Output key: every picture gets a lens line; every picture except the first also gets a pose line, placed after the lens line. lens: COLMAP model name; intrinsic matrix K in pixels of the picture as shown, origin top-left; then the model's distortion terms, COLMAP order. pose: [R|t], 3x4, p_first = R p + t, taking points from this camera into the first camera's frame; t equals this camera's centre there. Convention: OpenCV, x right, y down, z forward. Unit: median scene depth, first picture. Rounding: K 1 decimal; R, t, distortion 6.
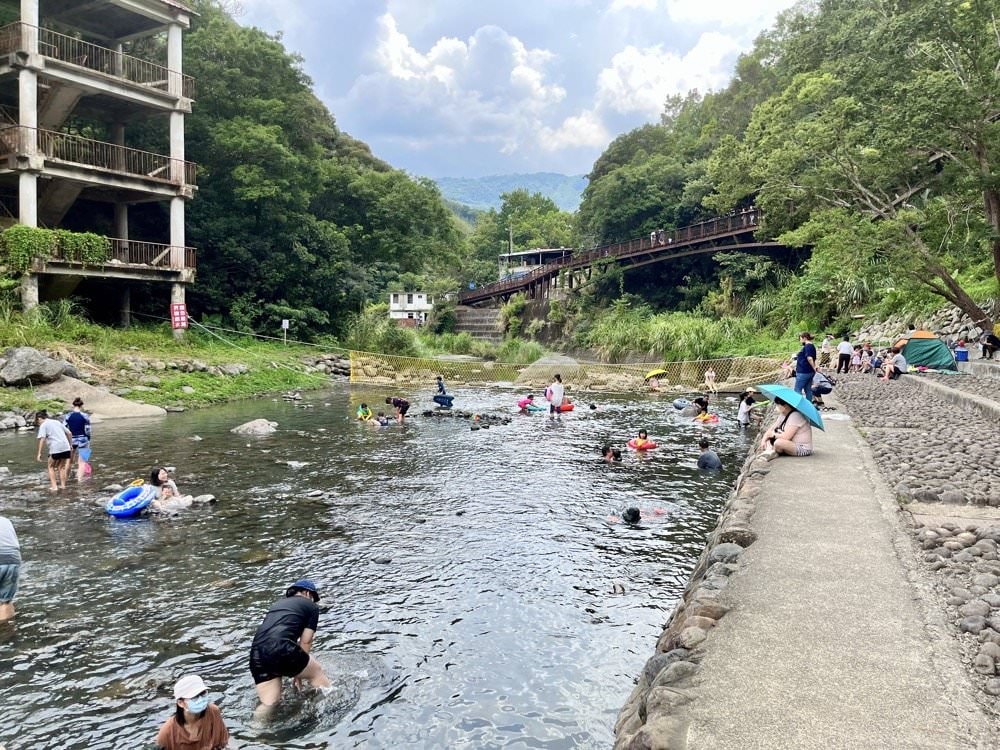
lens RADIAL K [[762.2, 0, 500.0], [0, 762.2, 375.0], [0, 0, 1]] dist [0.038923, 0.000417]
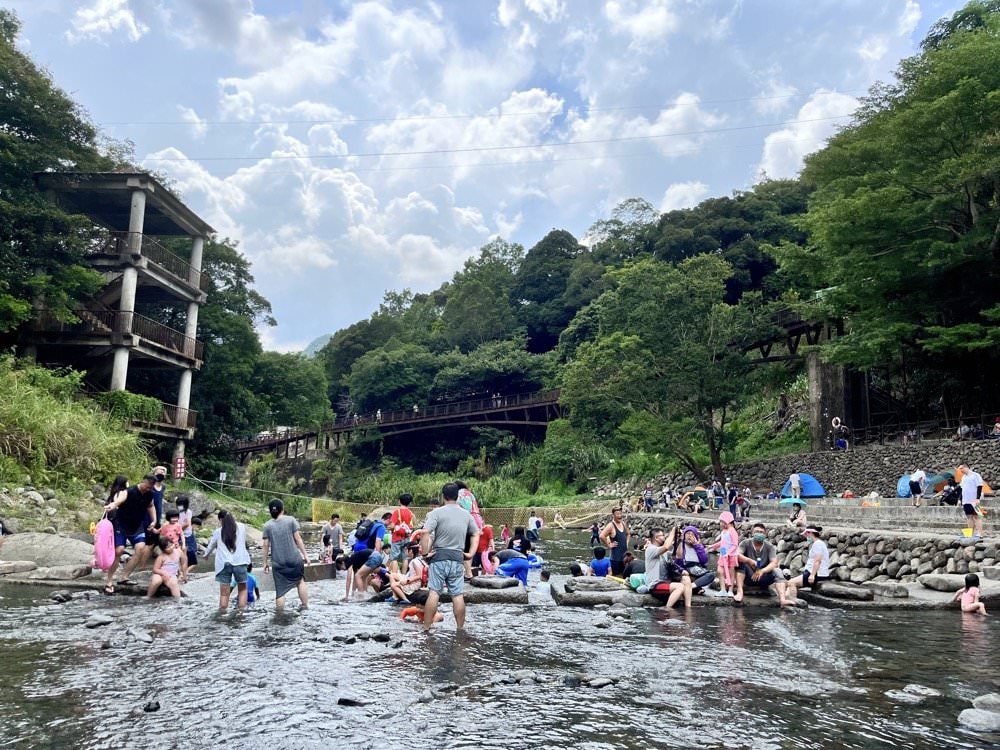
lens RADIAL K [[762.2, 0, 500.0], [0, 762.2, 375.0], [0, 0, 1]] dist [0.038923, 0.000417]
pose [[0.884821, 0.079043, 0.459177, -0.266164], [0.018905, 0.978603, -0.204887, 0.017001], [-0.465547, 0.189969, 0.864395, -0.133889]]
